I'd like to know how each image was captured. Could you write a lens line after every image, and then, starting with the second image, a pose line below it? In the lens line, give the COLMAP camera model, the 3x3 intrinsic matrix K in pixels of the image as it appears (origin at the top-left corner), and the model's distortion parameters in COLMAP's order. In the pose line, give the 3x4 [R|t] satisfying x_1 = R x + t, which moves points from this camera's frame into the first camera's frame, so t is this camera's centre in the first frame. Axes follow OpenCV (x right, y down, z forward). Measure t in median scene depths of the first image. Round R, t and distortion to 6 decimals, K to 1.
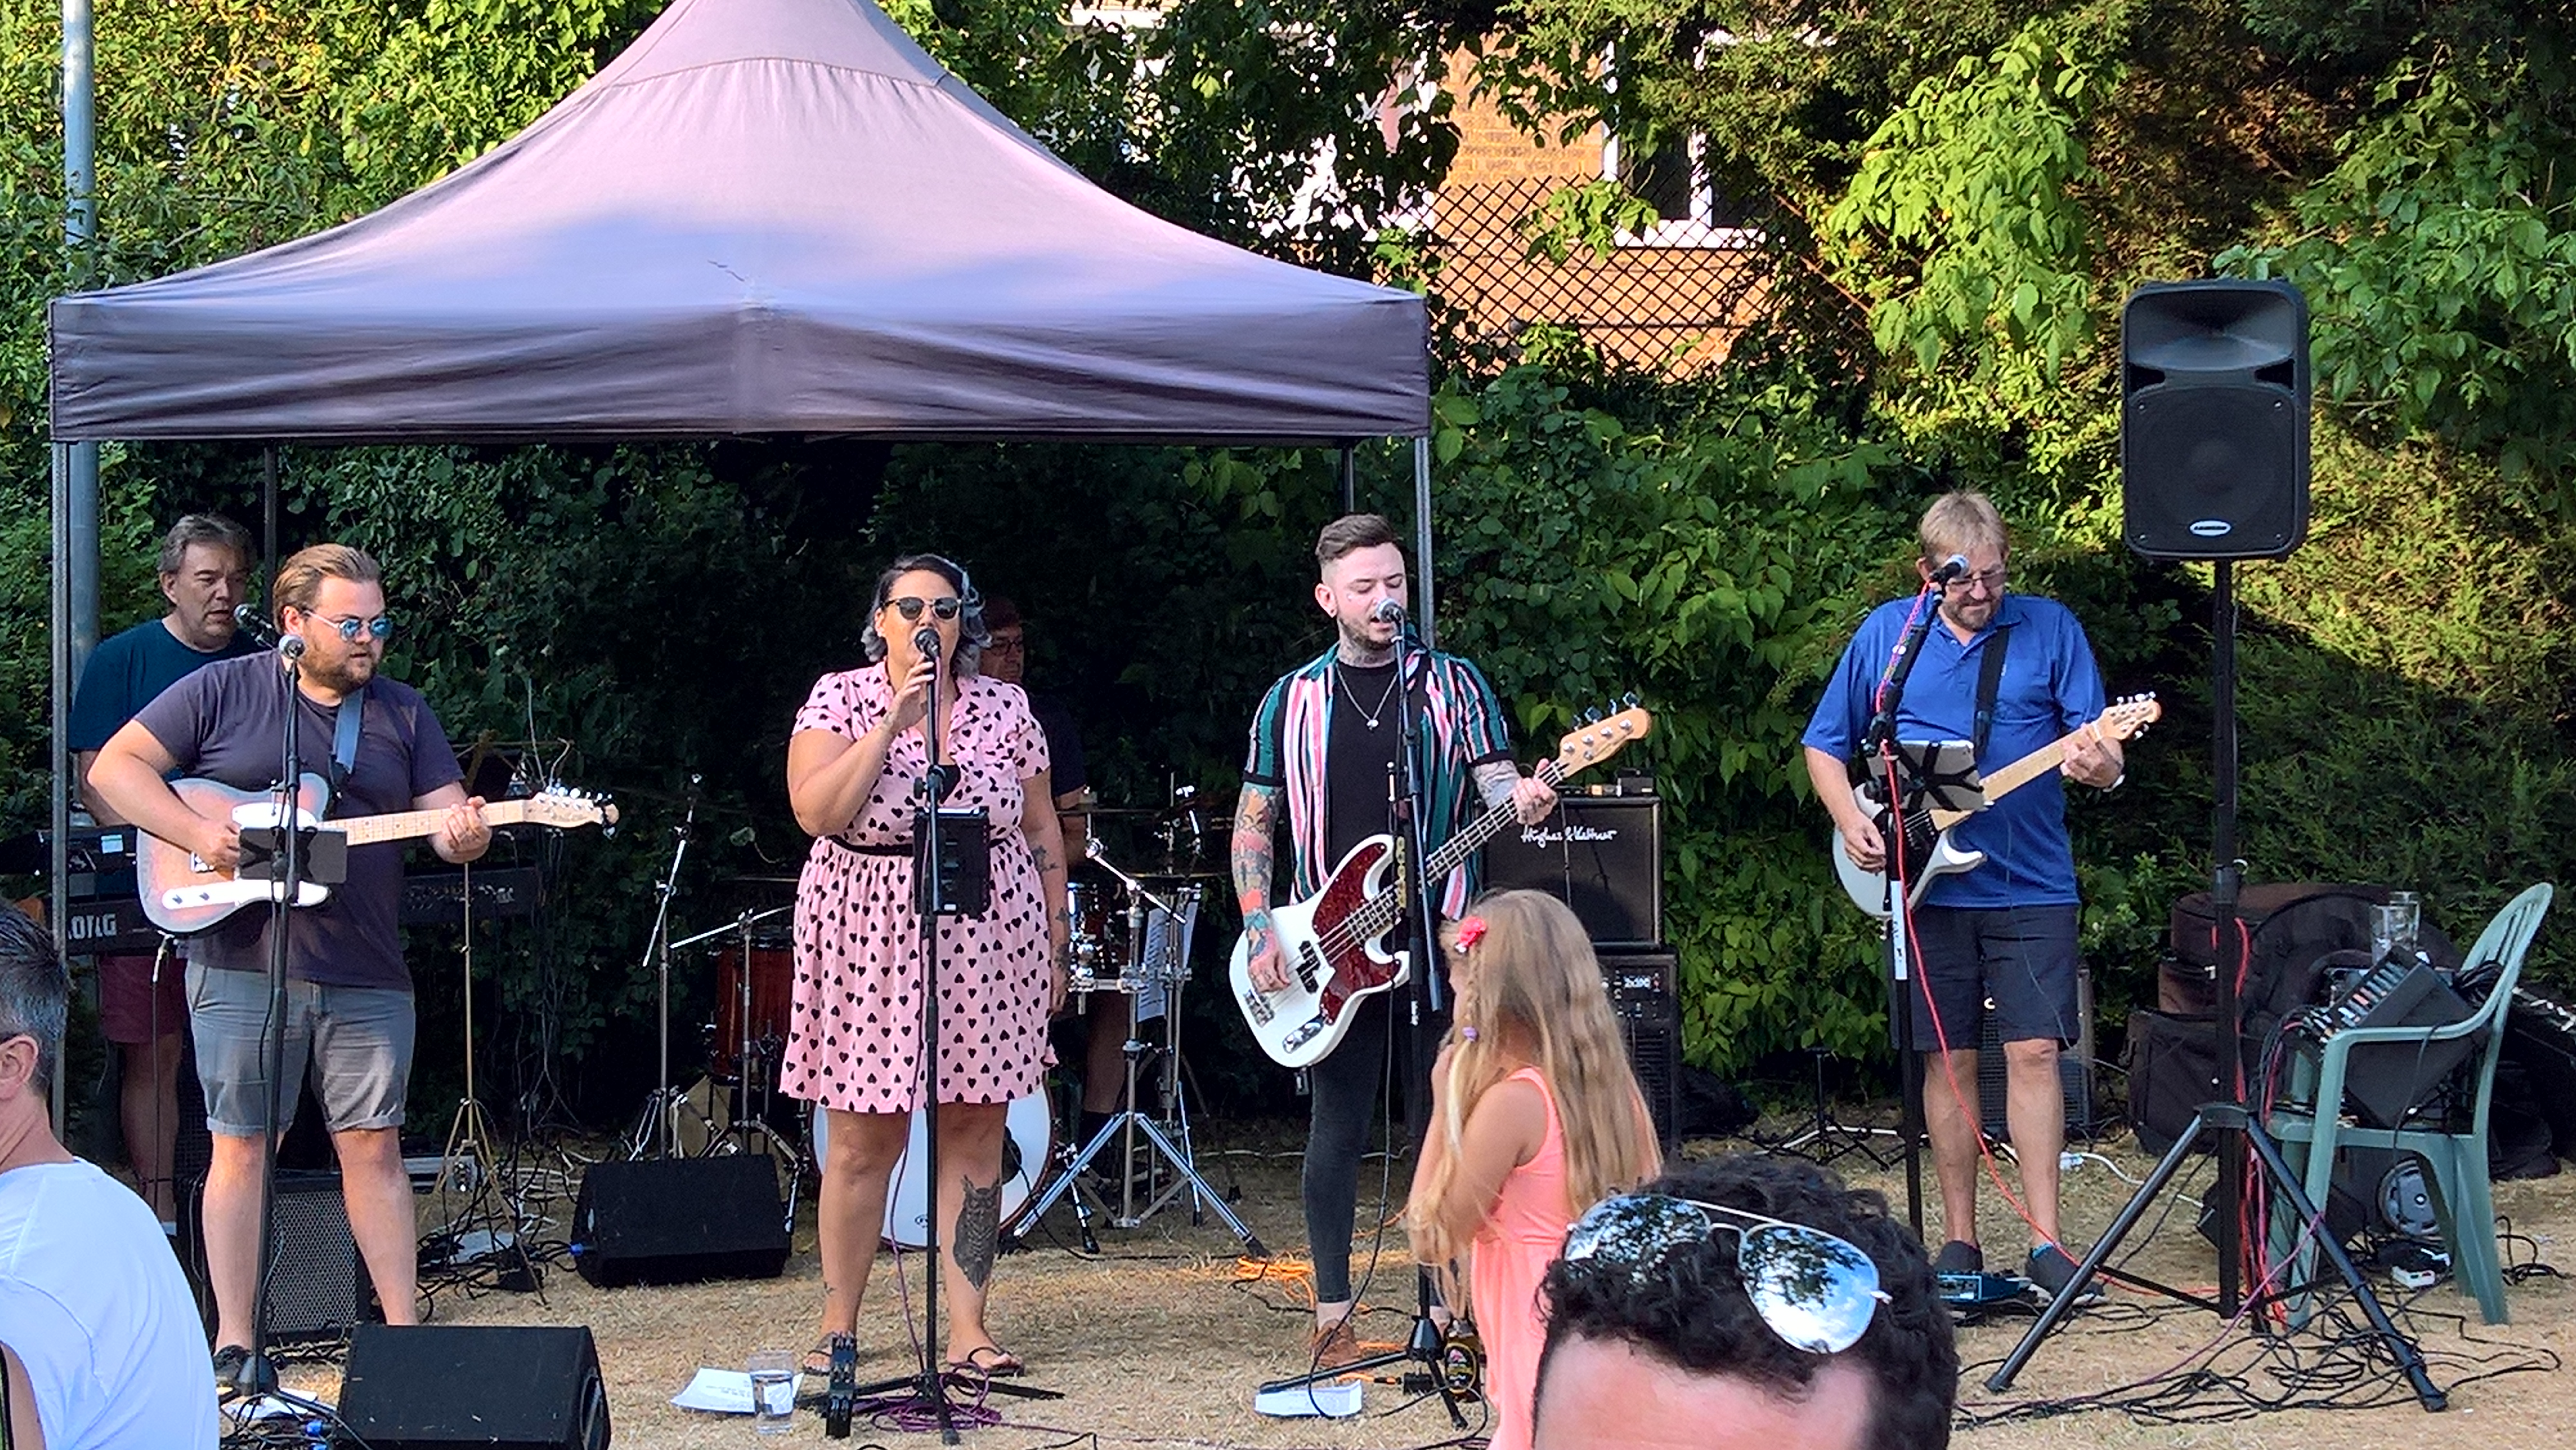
lens RADIAL K [[4374.2, 0, 1402.0], [0, 4374.2, 768.0], [0, 0, 1]] dist [0.073390, 0.000000]
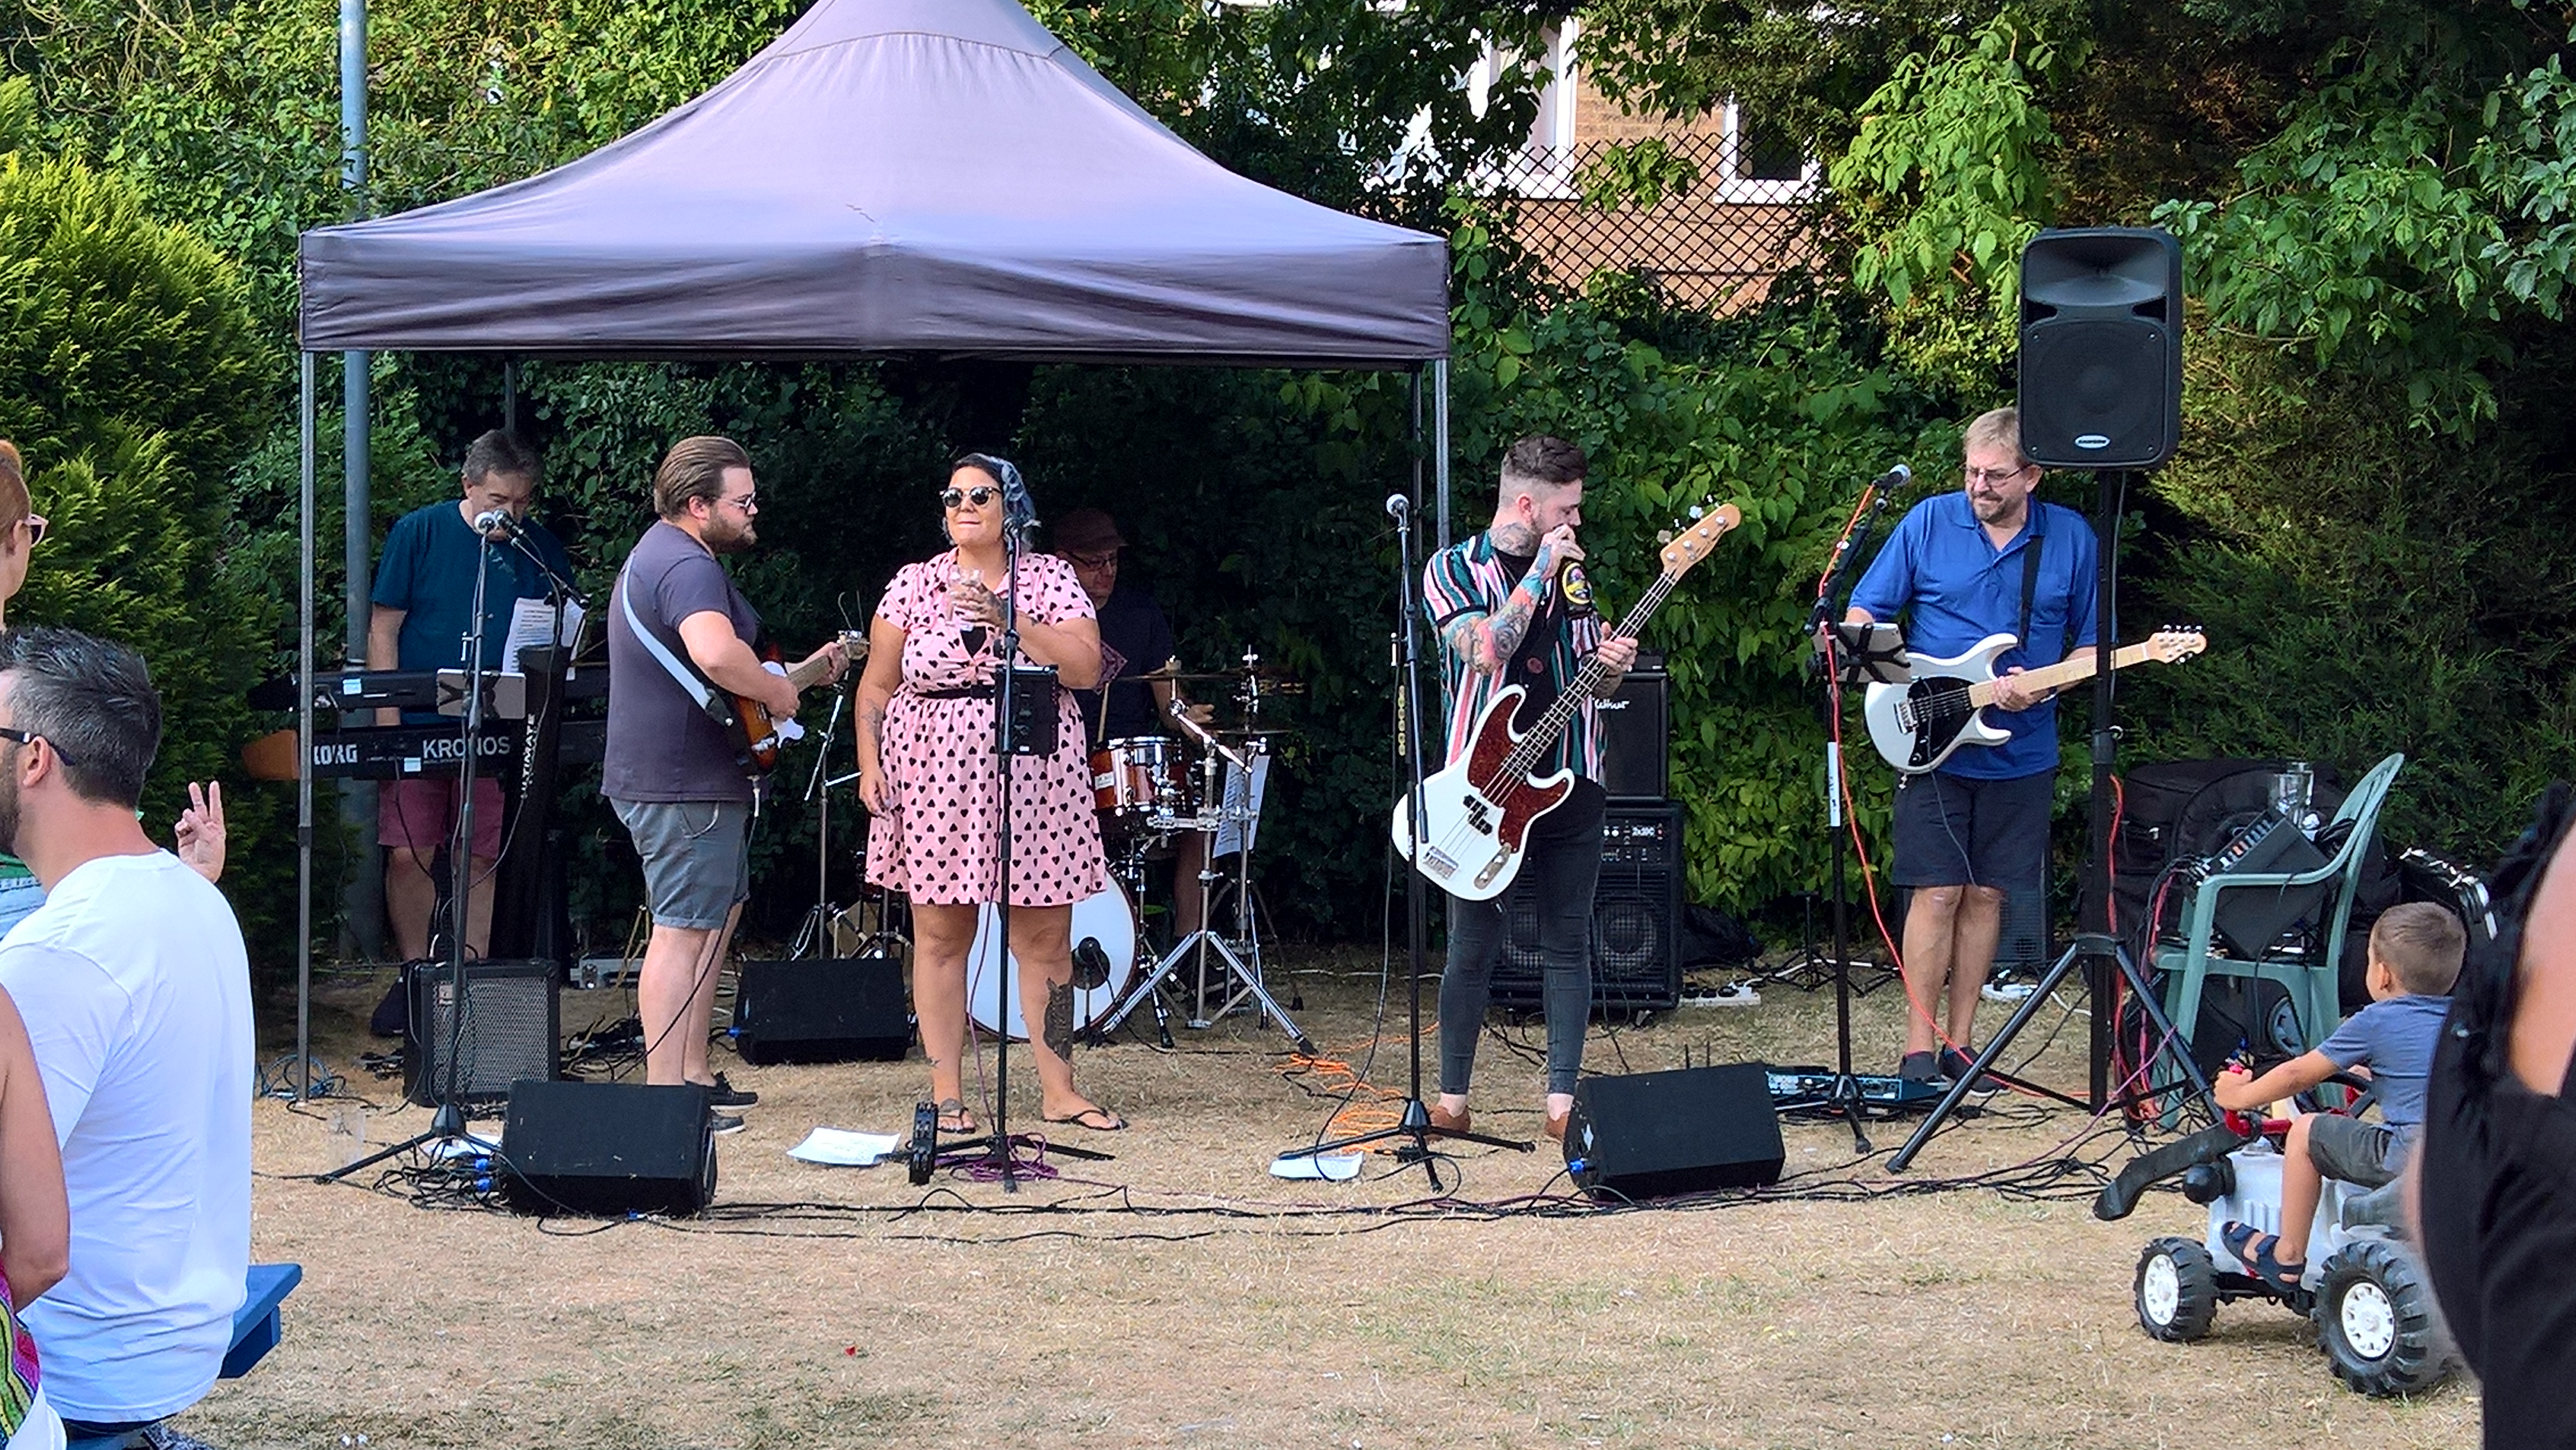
lens RADIAL K [[3821.2, 0, 1298.5], [0, 3821.2, 789.9], [0, 0, 1]] dist [0.077657, 0.000000]
pose [[0.997481, 0.017853, -0.068651, 0.029827], [-0.015549, 0.999303, 0.033948, 0.004458], [0.069210, -0.032795, 0.997063, -0.024817]]
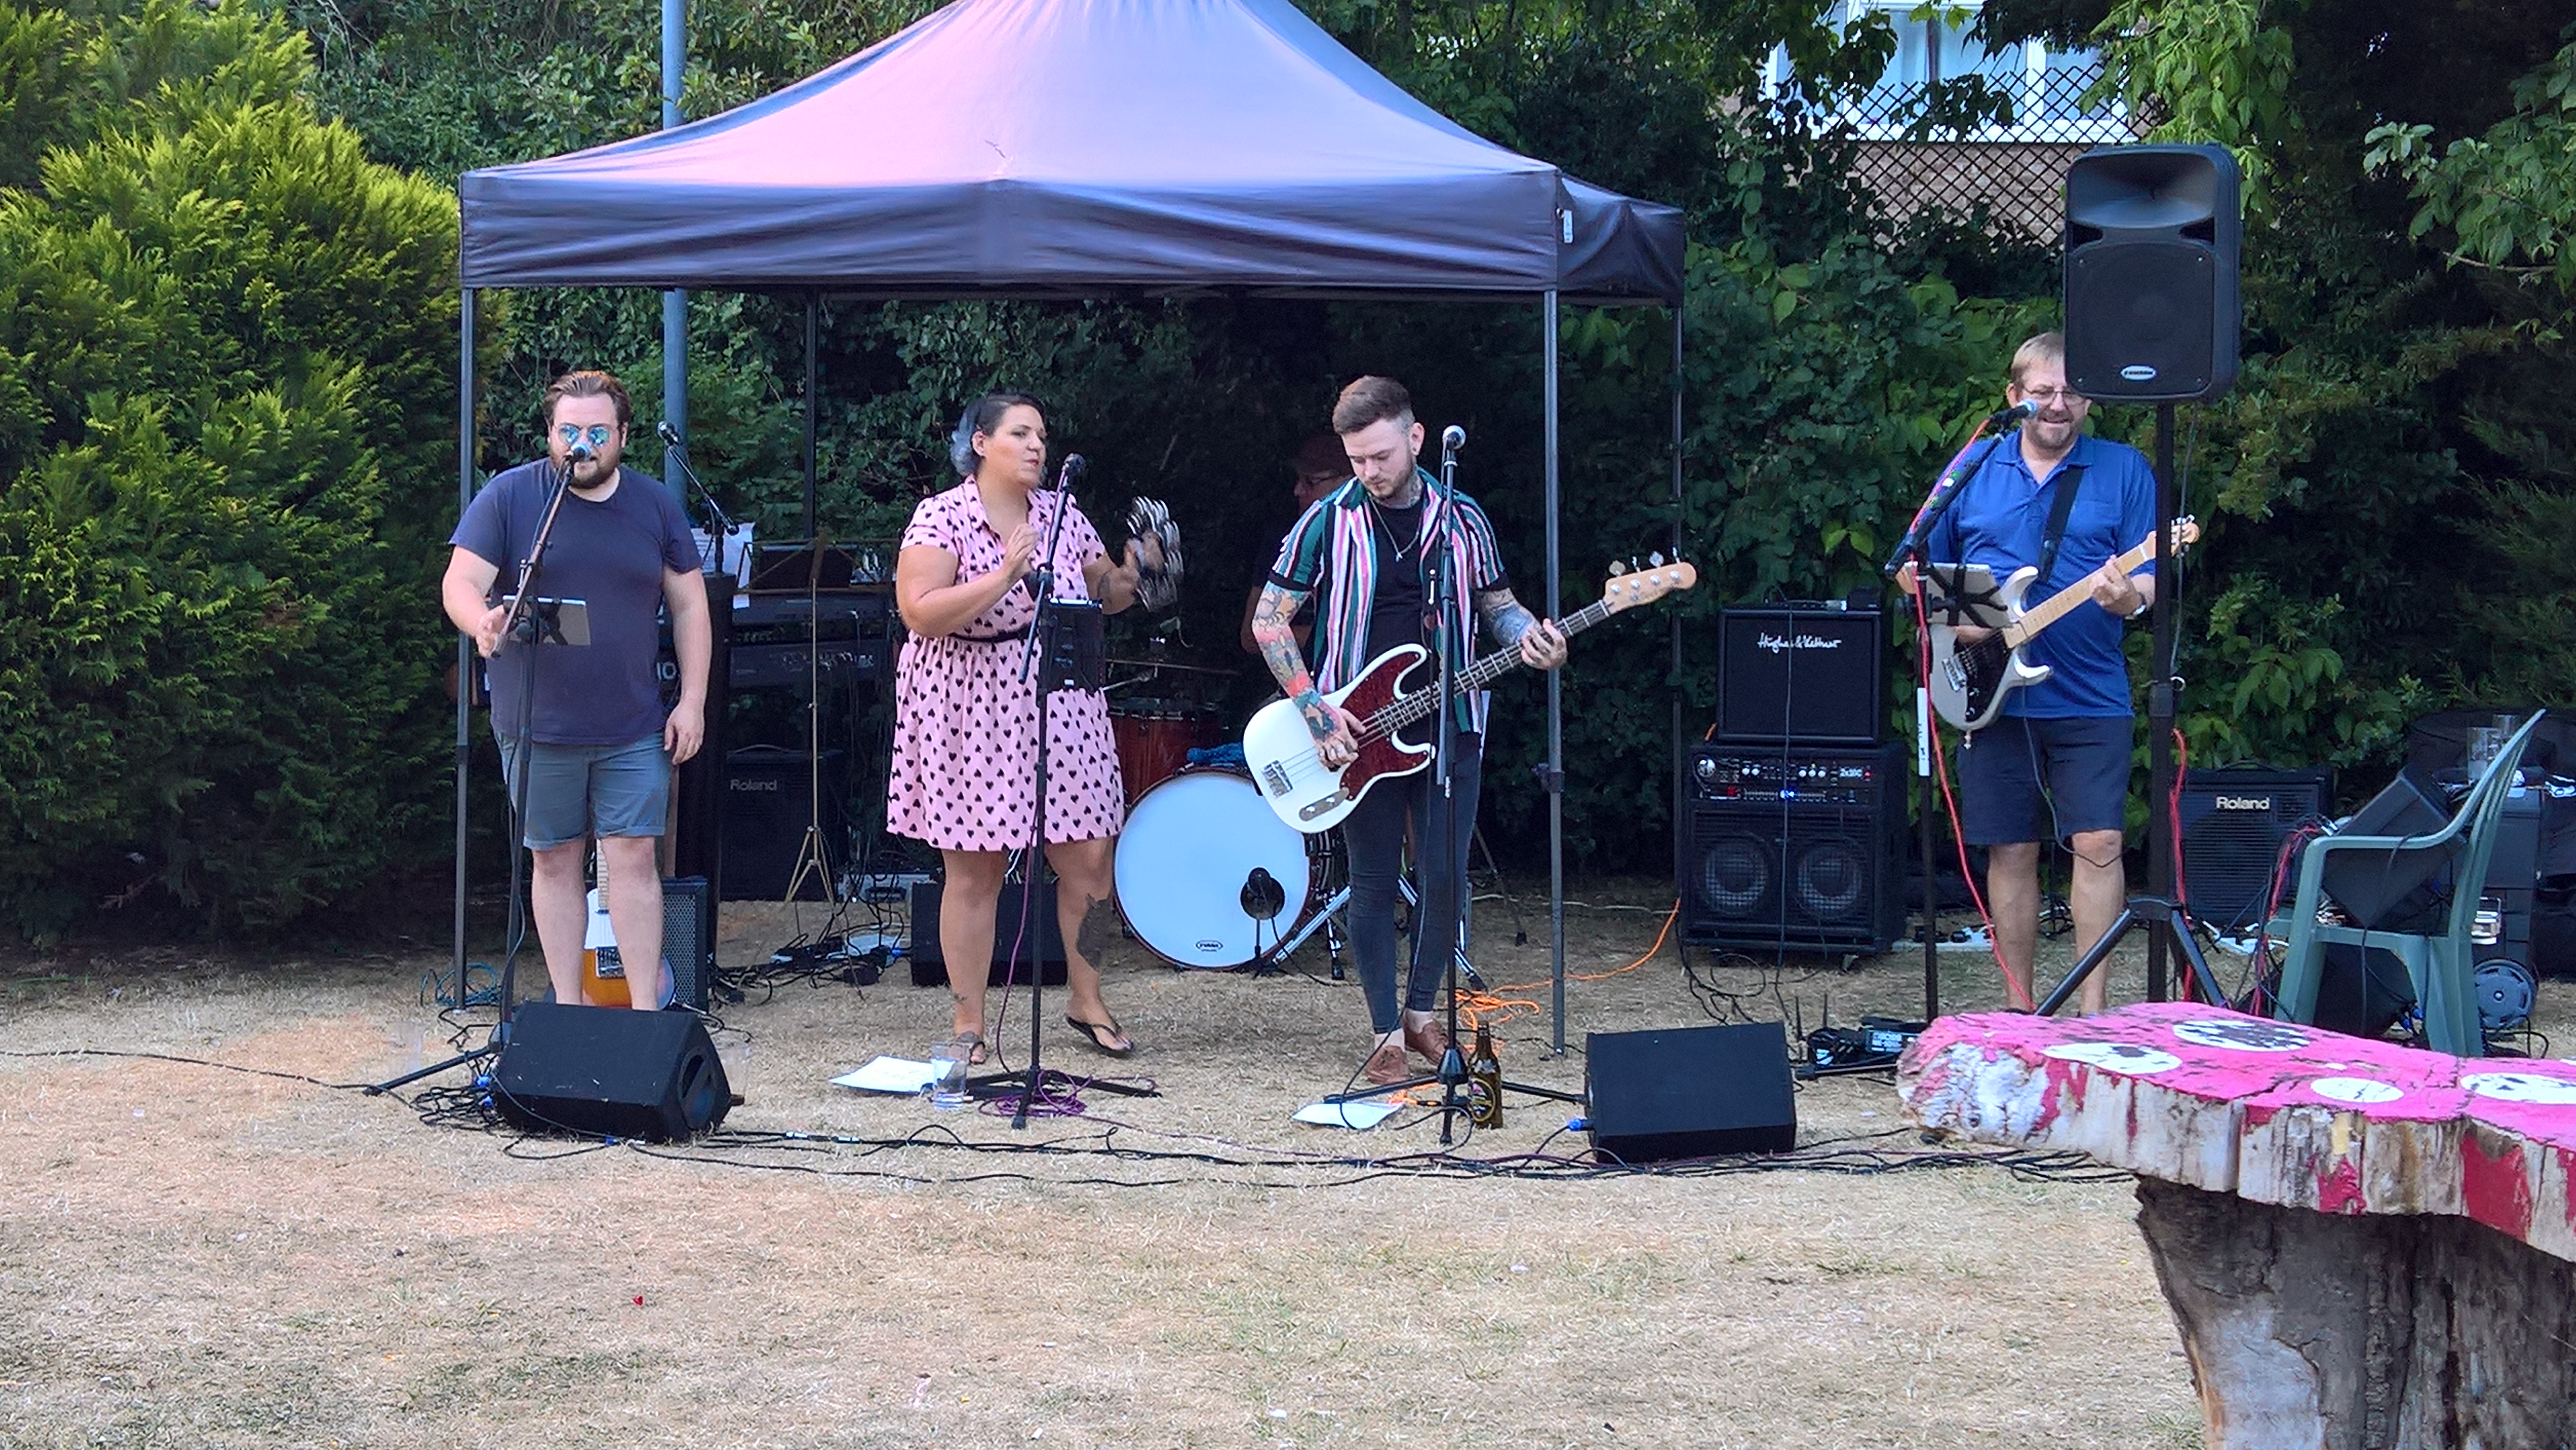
lens RADIAL K [[3532.7, 0, 1298.2], [0, 3532.7, 780.7], [0, 0, 1]] dist [0.045510, 0.000000]
pose [[0.968248, 0.040267, -0.246728, 0.134600], [-0.026434, 0.997900, 0.059126, -0.000101], [0.248591, -0.050726, 0.967279, 0.057464]]
